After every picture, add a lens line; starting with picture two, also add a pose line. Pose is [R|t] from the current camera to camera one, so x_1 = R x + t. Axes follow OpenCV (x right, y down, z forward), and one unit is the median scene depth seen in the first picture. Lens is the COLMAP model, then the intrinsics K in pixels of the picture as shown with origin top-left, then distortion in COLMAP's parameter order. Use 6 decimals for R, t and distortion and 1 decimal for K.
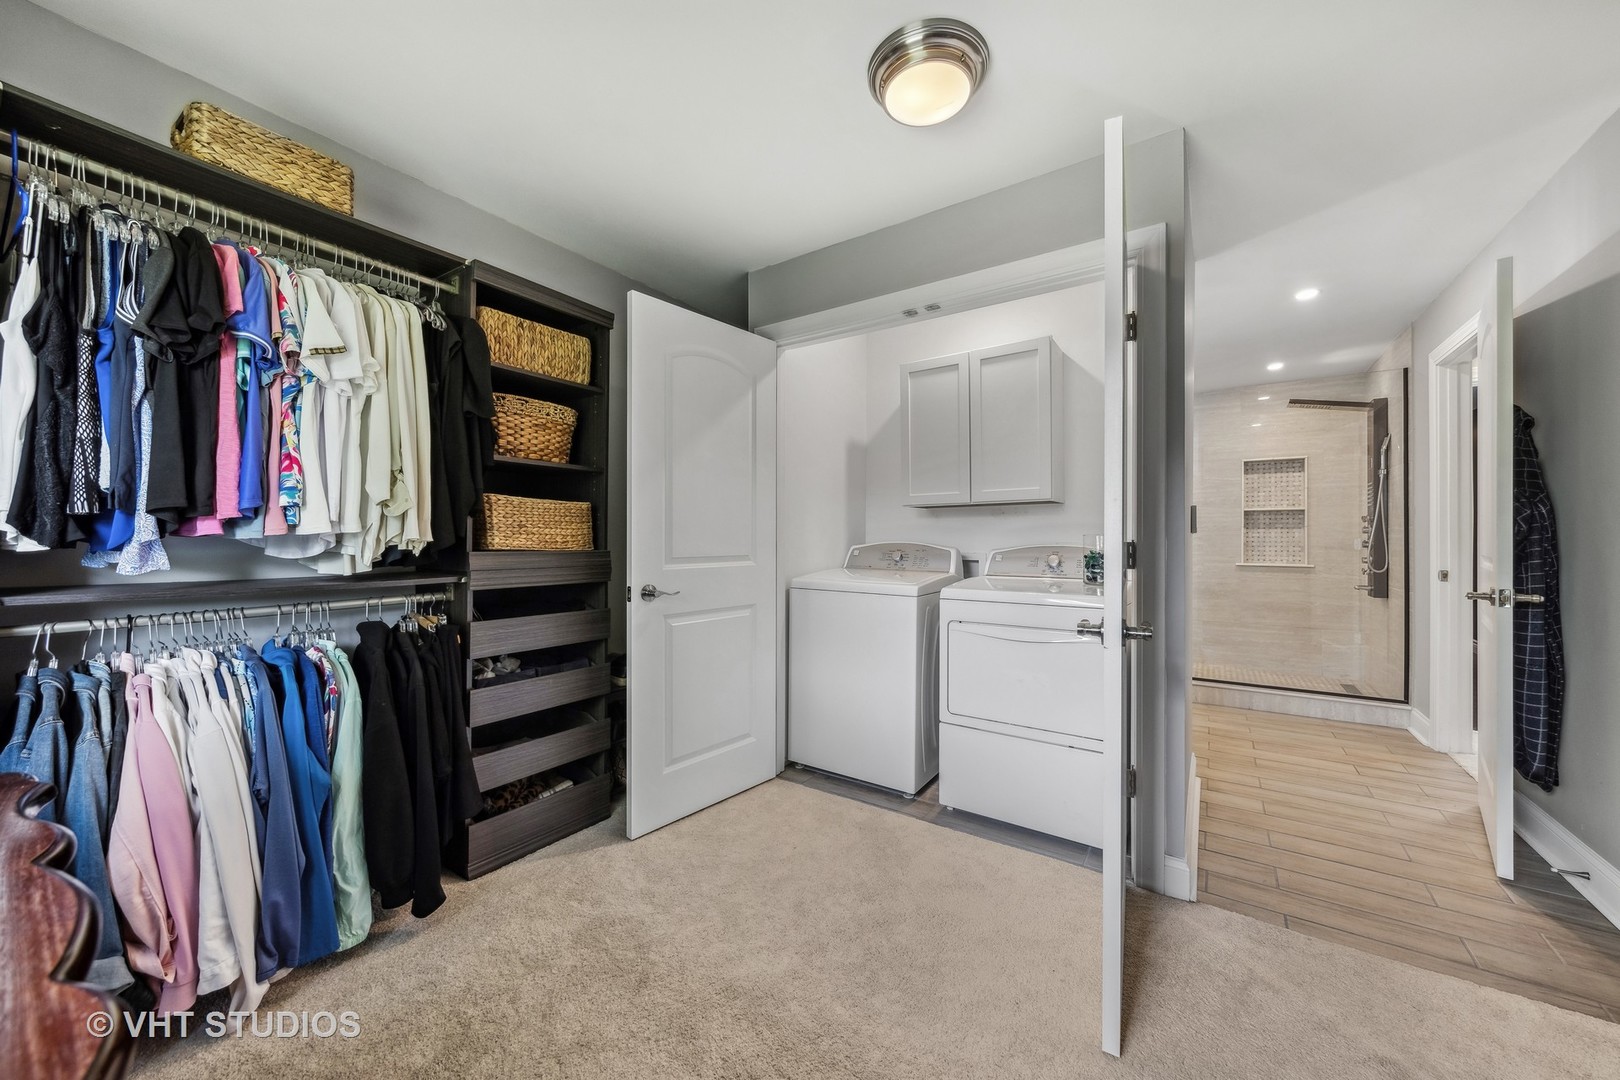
lens RADIAL K [[599.5, 0, 810.0], [0, 599.5, 540.0], [0, 0, 1]] dist [0.000058, 0.000036]
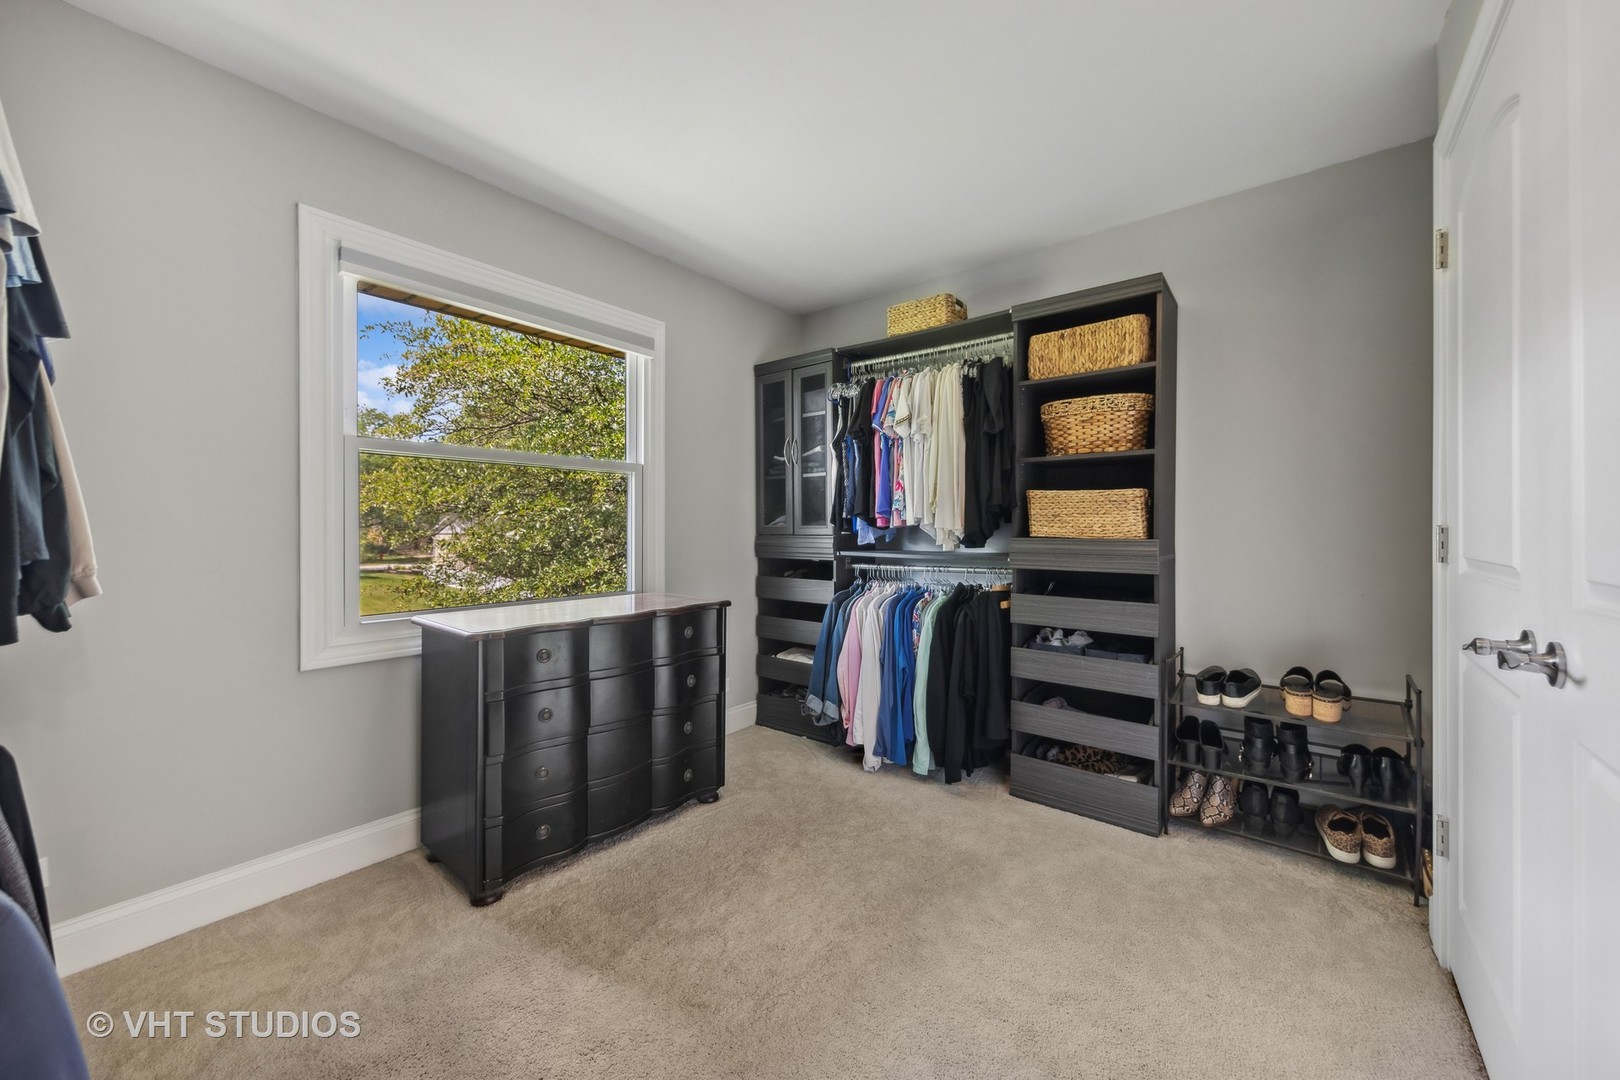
lens RADIAL K [[590.2, 0, 810.0], [0, 590.2, 540.0], [0, 0, 1]] dist [-0.000068, -0.000002]
pose [[-0.088527, 0.012710, -0.995993, 0.691379], [-0.002355, 0.999913, 0.012969, 0.008649], [0.996071, 0.003493, -0.088489, 0.658669]]
